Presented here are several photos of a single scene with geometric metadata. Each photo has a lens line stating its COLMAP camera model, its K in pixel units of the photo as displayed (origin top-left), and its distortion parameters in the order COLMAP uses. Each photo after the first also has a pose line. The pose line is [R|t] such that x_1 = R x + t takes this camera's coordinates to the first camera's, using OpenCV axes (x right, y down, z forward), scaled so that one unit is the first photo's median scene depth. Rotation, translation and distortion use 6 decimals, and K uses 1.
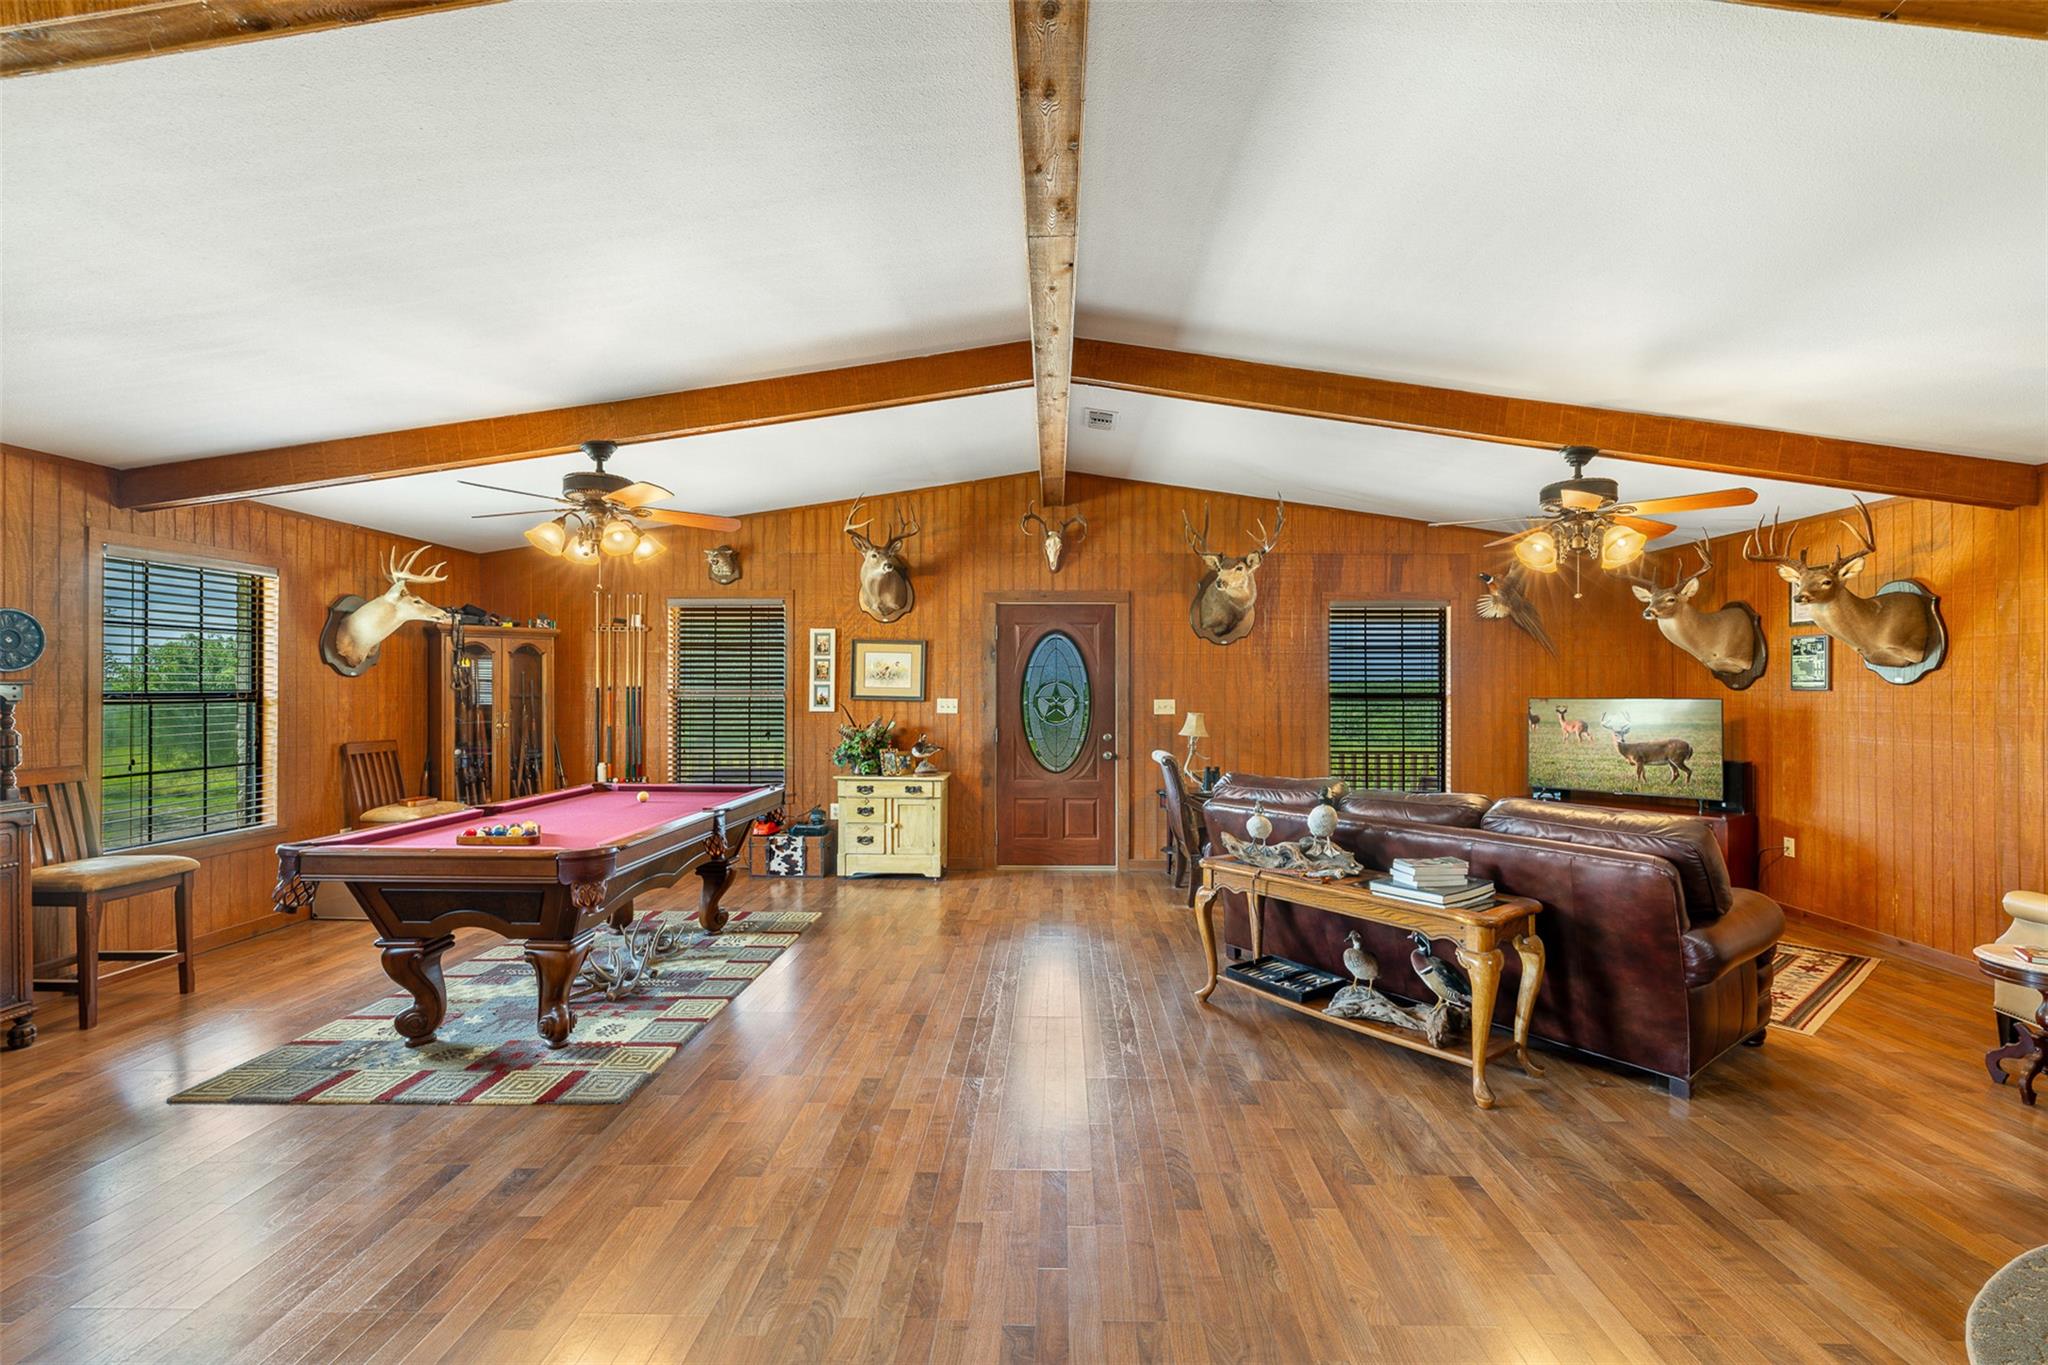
lens RADIAL K [[867.6, 0, 1031.5], [0, 867.6, 683.2], [0, 0, 1]] dist [0.002904, -0.000562]
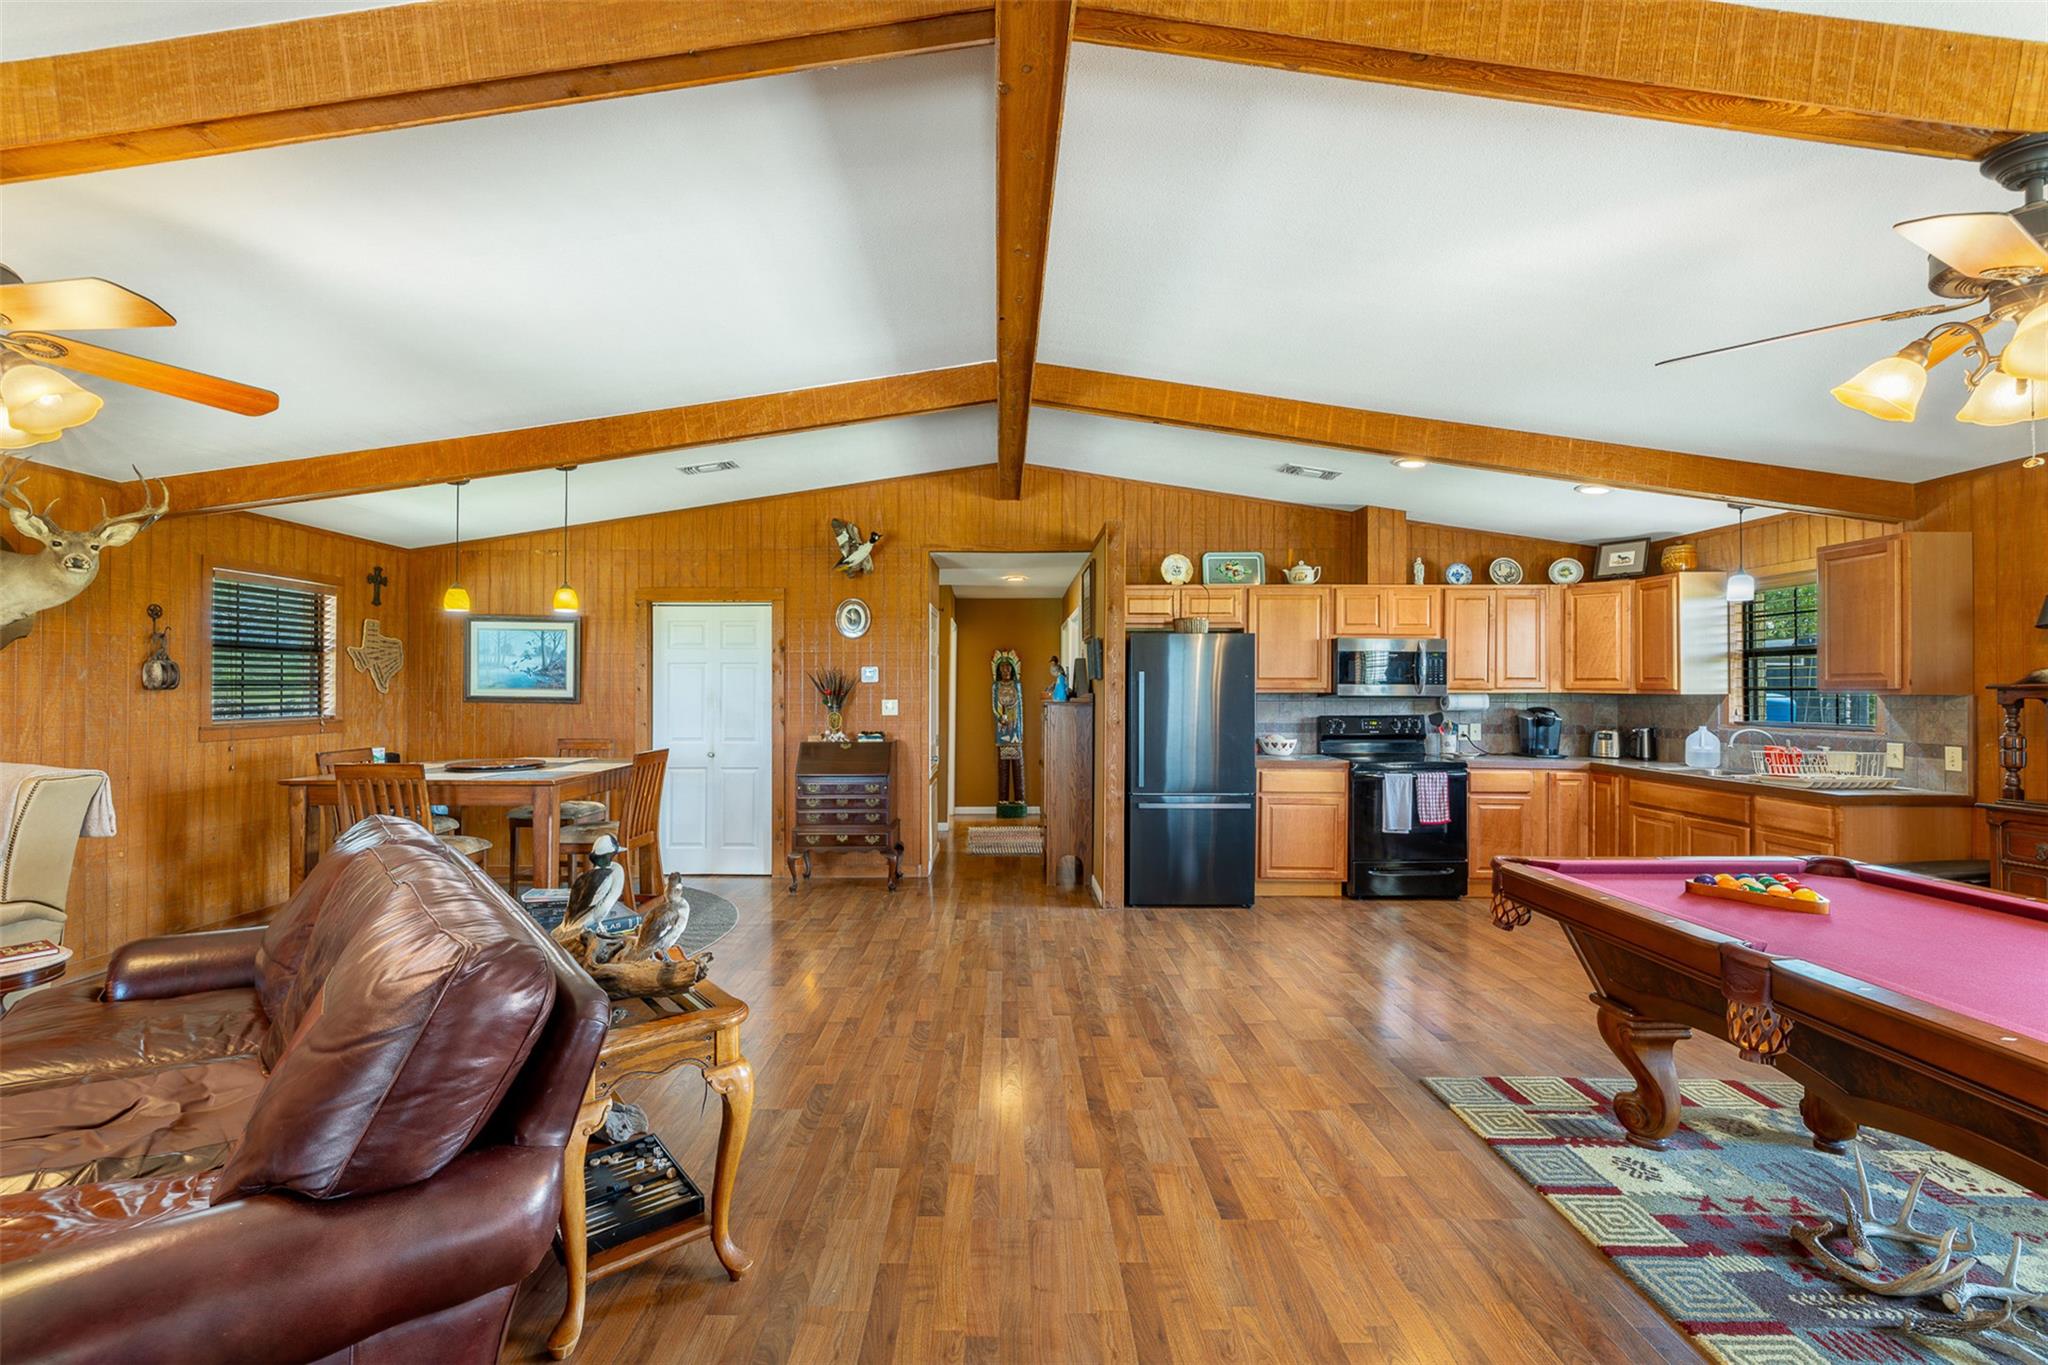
lens RADIAL K [[867.6, 0, 1016.3], [0, 867.6, 688.8], [0, 0, 1]] dist [0.002904, -0.000562]
pose [[-0.999015, 0.000731, -0.044363, 0.036228], [0.001130, 0.999959, -0.008967, 0.006200], [0.044355, -0.009008, -0.998975, 1.064862]]
